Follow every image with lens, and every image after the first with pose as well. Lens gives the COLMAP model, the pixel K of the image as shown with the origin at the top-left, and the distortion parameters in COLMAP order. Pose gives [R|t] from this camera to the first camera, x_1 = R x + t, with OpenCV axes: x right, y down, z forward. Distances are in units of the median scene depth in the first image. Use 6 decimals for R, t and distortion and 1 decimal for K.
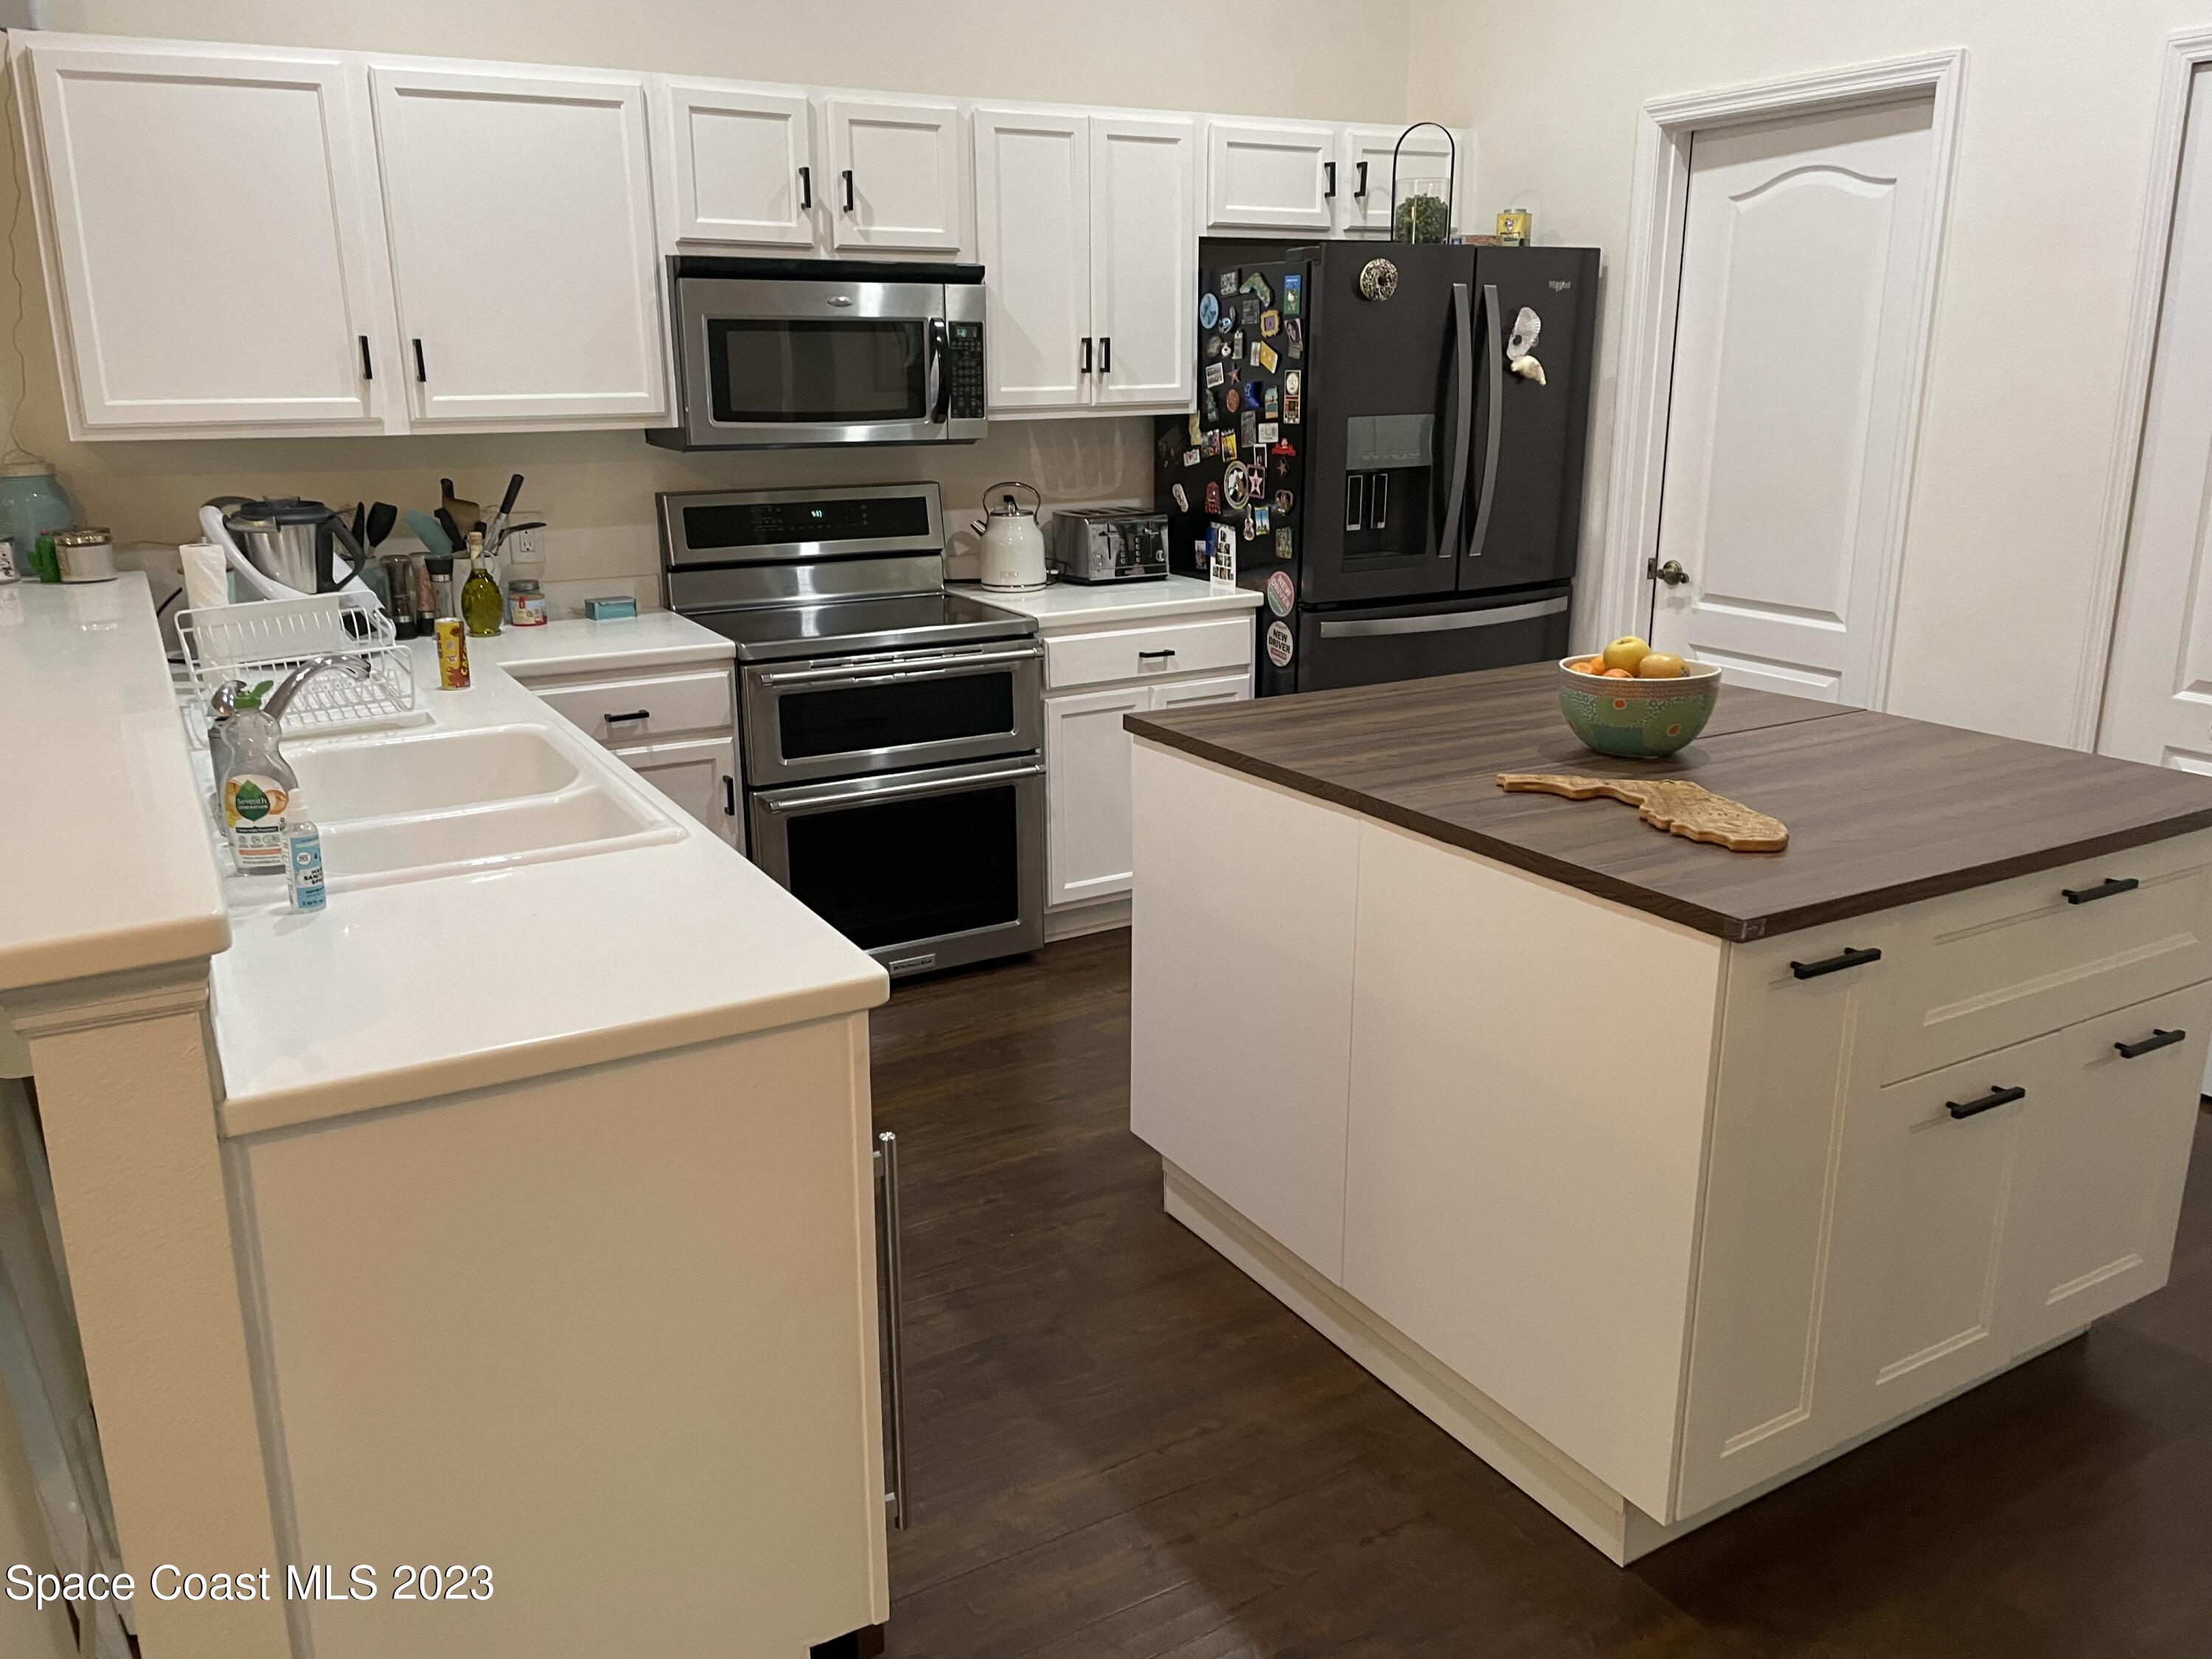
lens RADIAL K [[1677.5, 0, 1105.6], [0, 1677.5, 810.1], [0, 0, 1]] dist [0.074255, -0.092113]
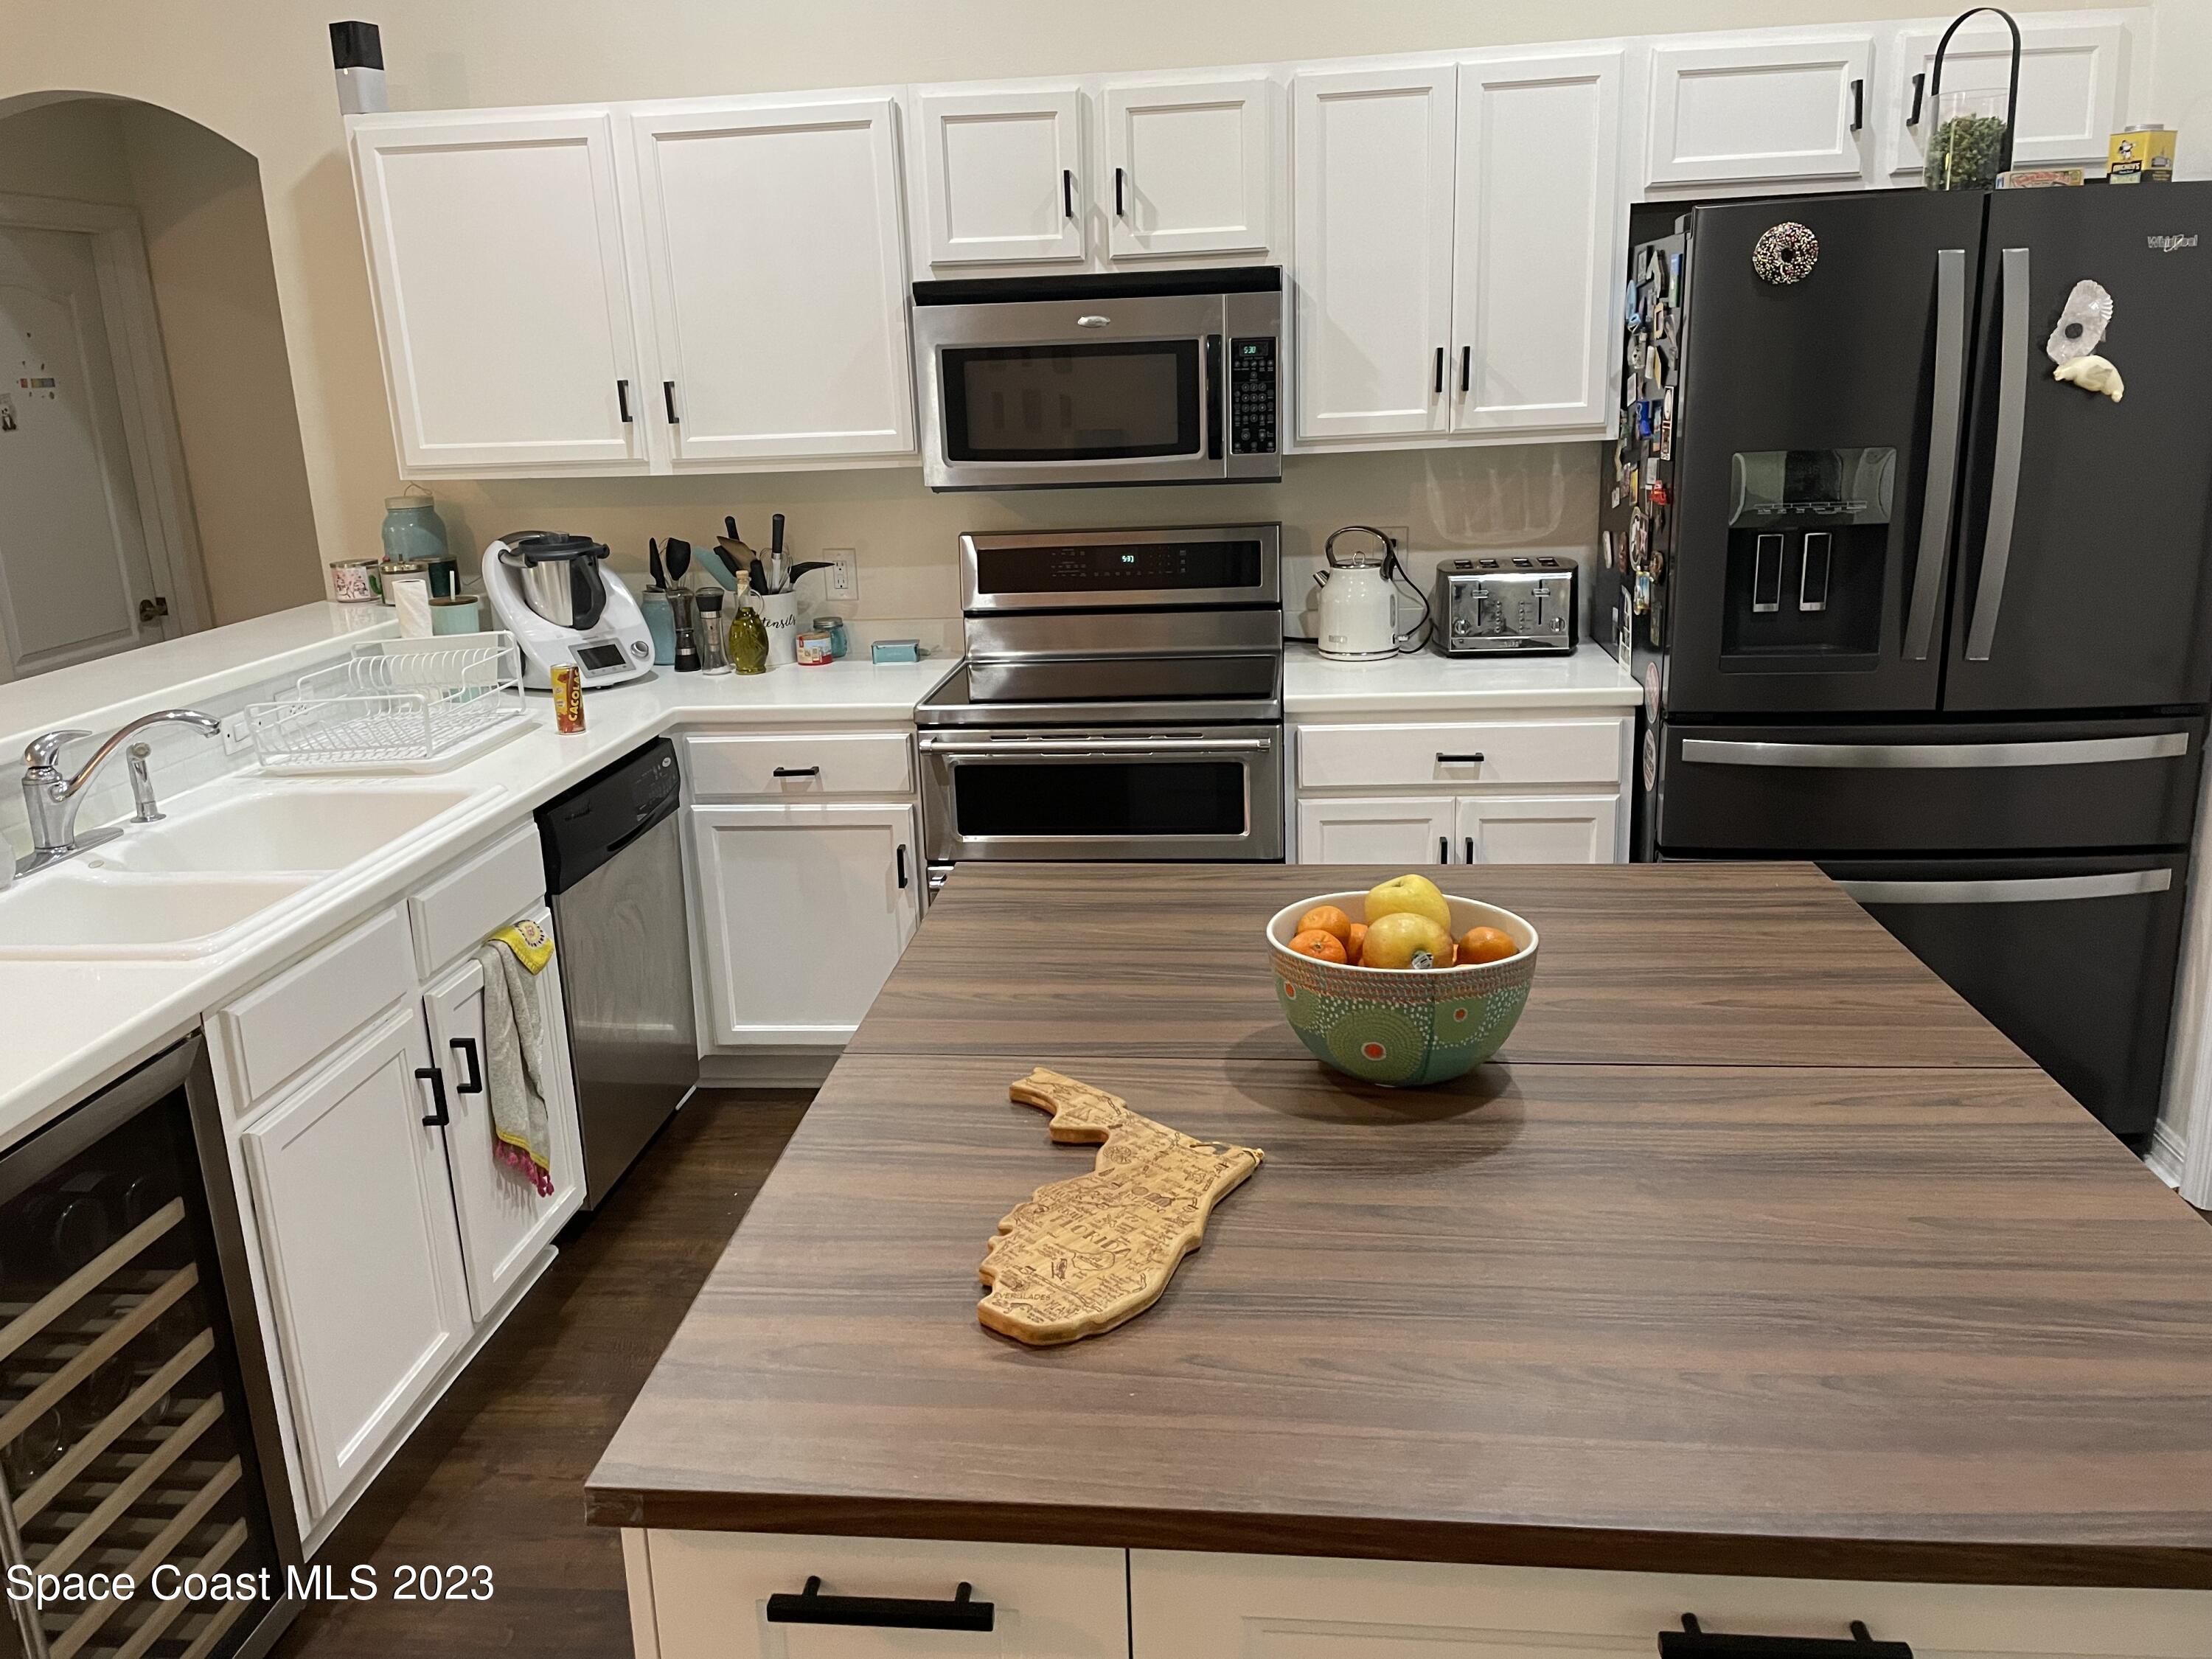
lens RADIAL K [[1677.5, 0, 1089.8], [0, 1677.5, 817.6], [0, 0, 1]] dist [0.074255, -0.092113]
pose [[0.806524, 0.131808, -0.576321, 0.354728], [-0.122528, 0.990931, 0.055162, -0.090295], [0.578365, 0.026126, 0.815360, 0.280486]]
